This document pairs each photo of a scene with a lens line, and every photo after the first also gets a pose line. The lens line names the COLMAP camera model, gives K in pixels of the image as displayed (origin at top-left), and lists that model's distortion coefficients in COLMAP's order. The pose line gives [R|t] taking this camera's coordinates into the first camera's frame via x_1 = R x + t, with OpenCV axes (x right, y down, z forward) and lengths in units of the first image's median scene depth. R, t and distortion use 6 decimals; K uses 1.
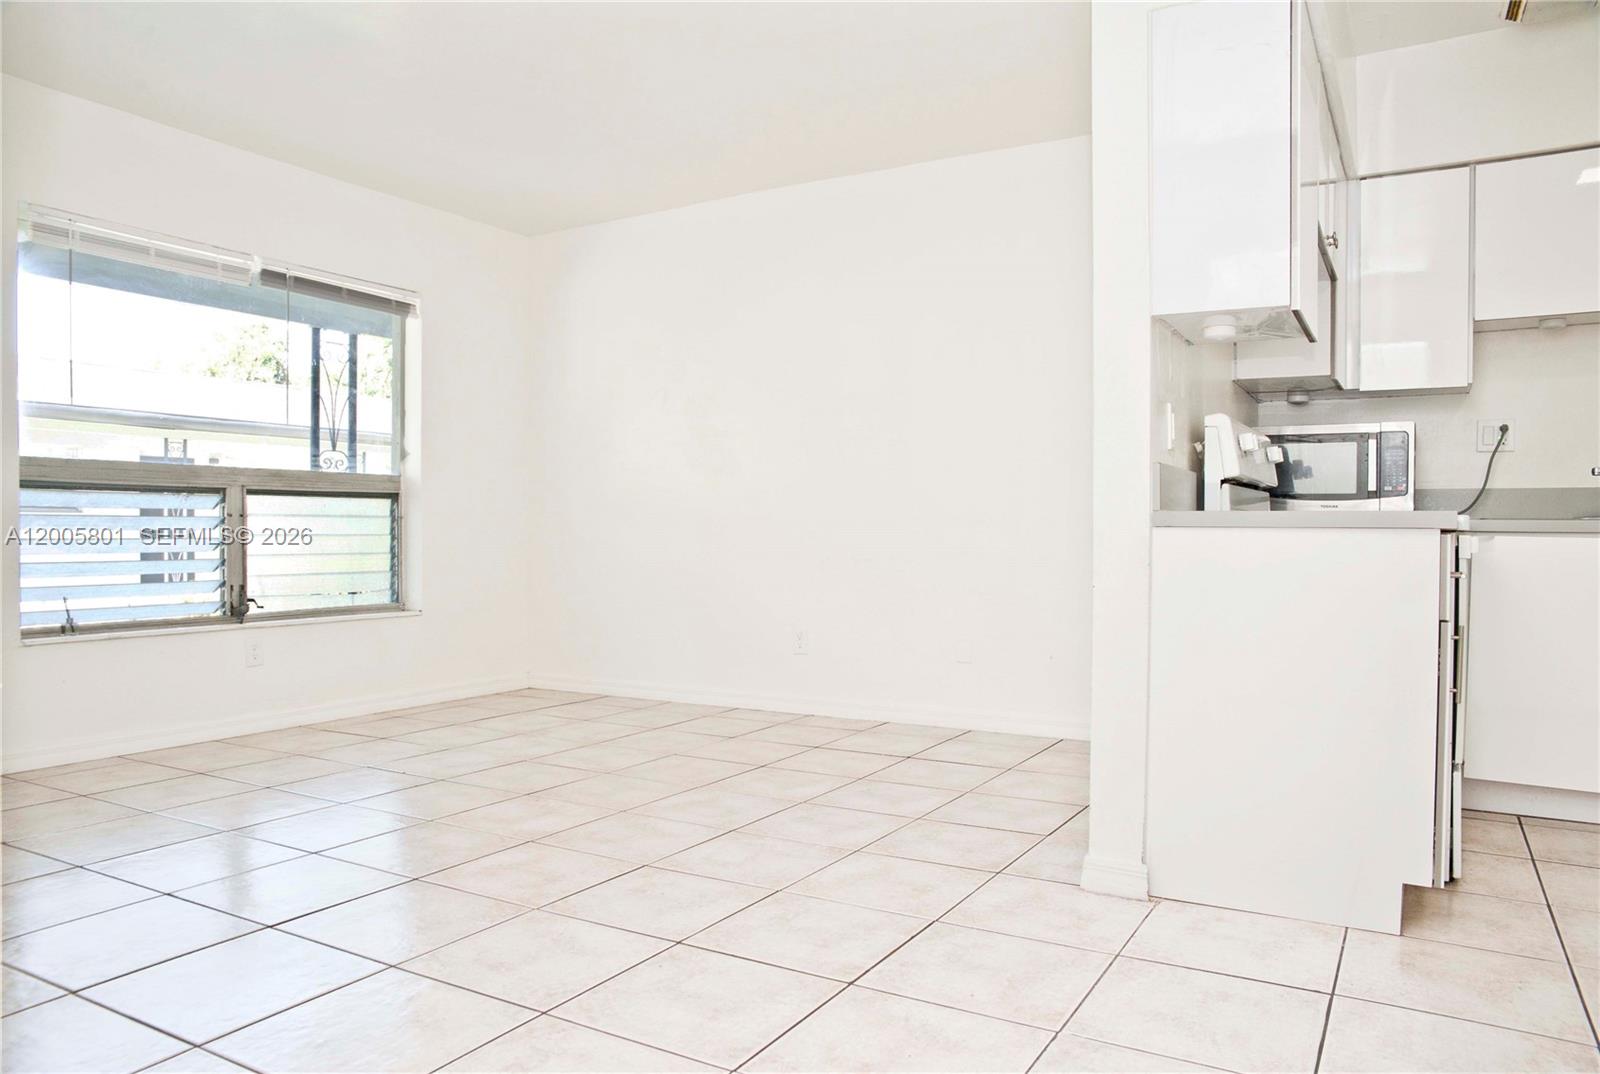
lens RADIAL K [[1109.6, 0, 792.3], [0, 1109.6, 541.6], [0, 0, 1]] dist [-0.120453, 0.105650]
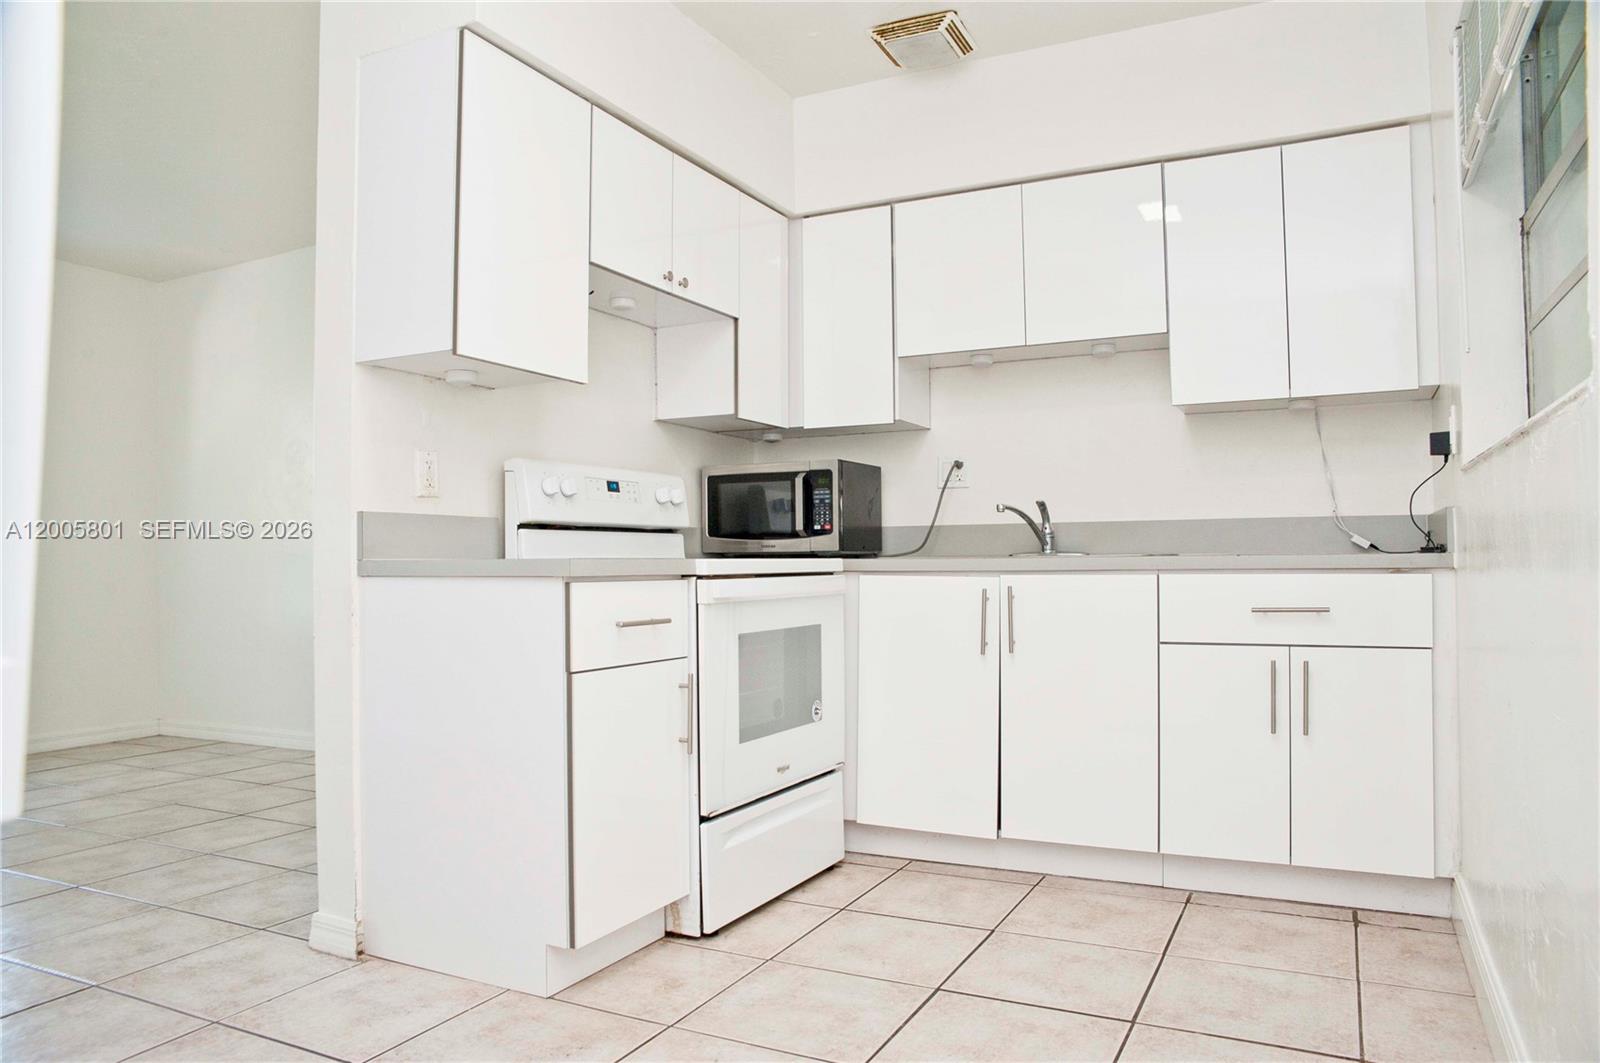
lens RADIAL K [[1093.4, 0, 797.6], [0, 1093.4, 542.3], [0, 0, 1]] dist [-0.116824, 0.095082]
pose [[0.997764, -0.013448, 0.065473, 0.359079], [0.015319, 0.999486, -0.028162, -0.006129], [-0.065061, 0.029102, 0.997457, 0.006409]]
